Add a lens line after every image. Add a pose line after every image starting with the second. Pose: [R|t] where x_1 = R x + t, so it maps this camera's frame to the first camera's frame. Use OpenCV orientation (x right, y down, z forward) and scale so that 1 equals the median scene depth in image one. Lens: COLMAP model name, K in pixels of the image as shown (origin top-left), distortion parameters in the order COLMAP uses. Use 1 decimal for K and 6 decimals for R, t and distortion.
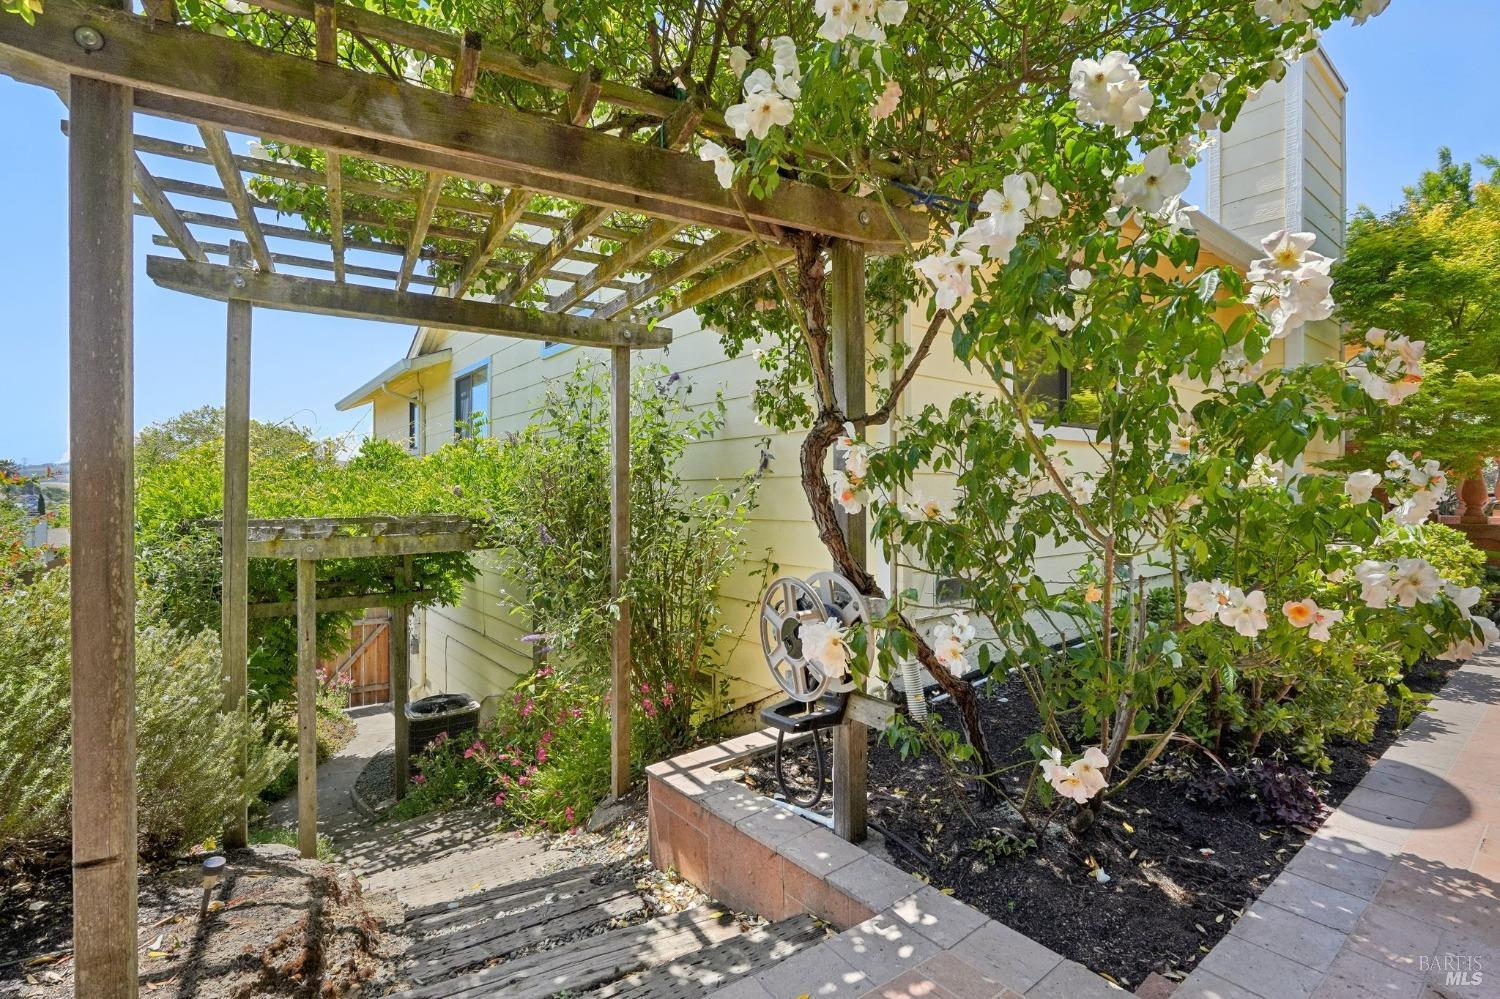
lens RADIAL K [[694.2, 0, 742.3], [0, 694.2, 496.9], [0, 0, 1]] dist [0.000211, 0.000707]
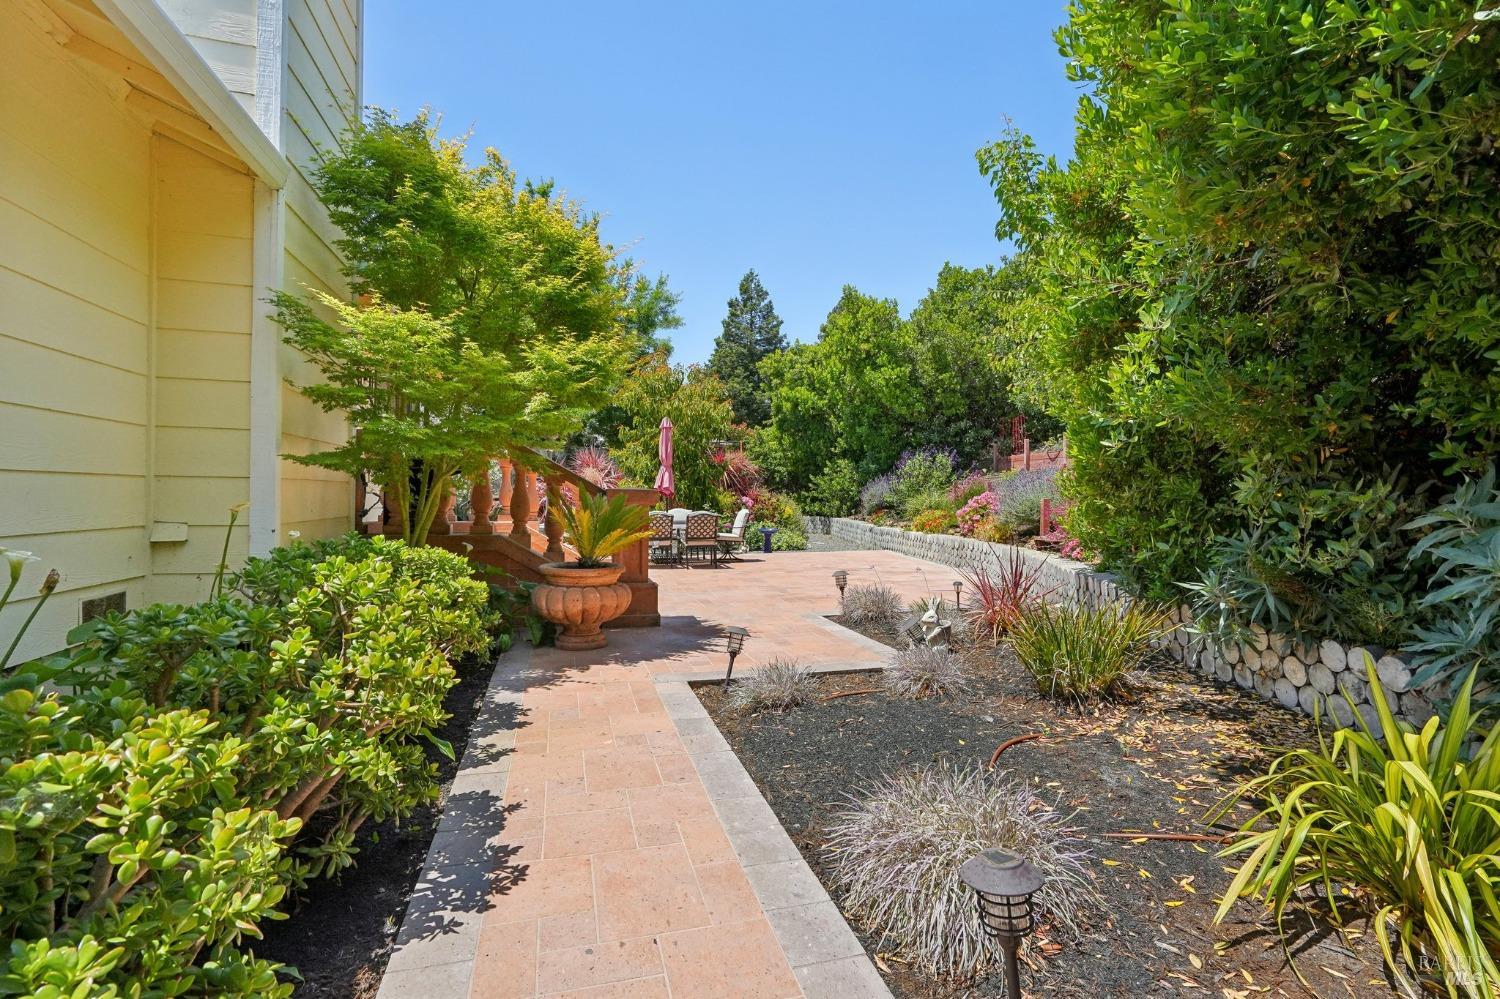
lens RADIAL K [[694.2, 0, 742.3], [0, 694.2, 496.9], [0, 0, 1]] dist [0.000211, 0.000707]
pose [[0.399410, 0.007295, 0.916743, 0.442082], [-0.014758, 0.999890, -0.001527, -0.012617], [-0.916654, -0.012920, 0.399474, 0.403950]]
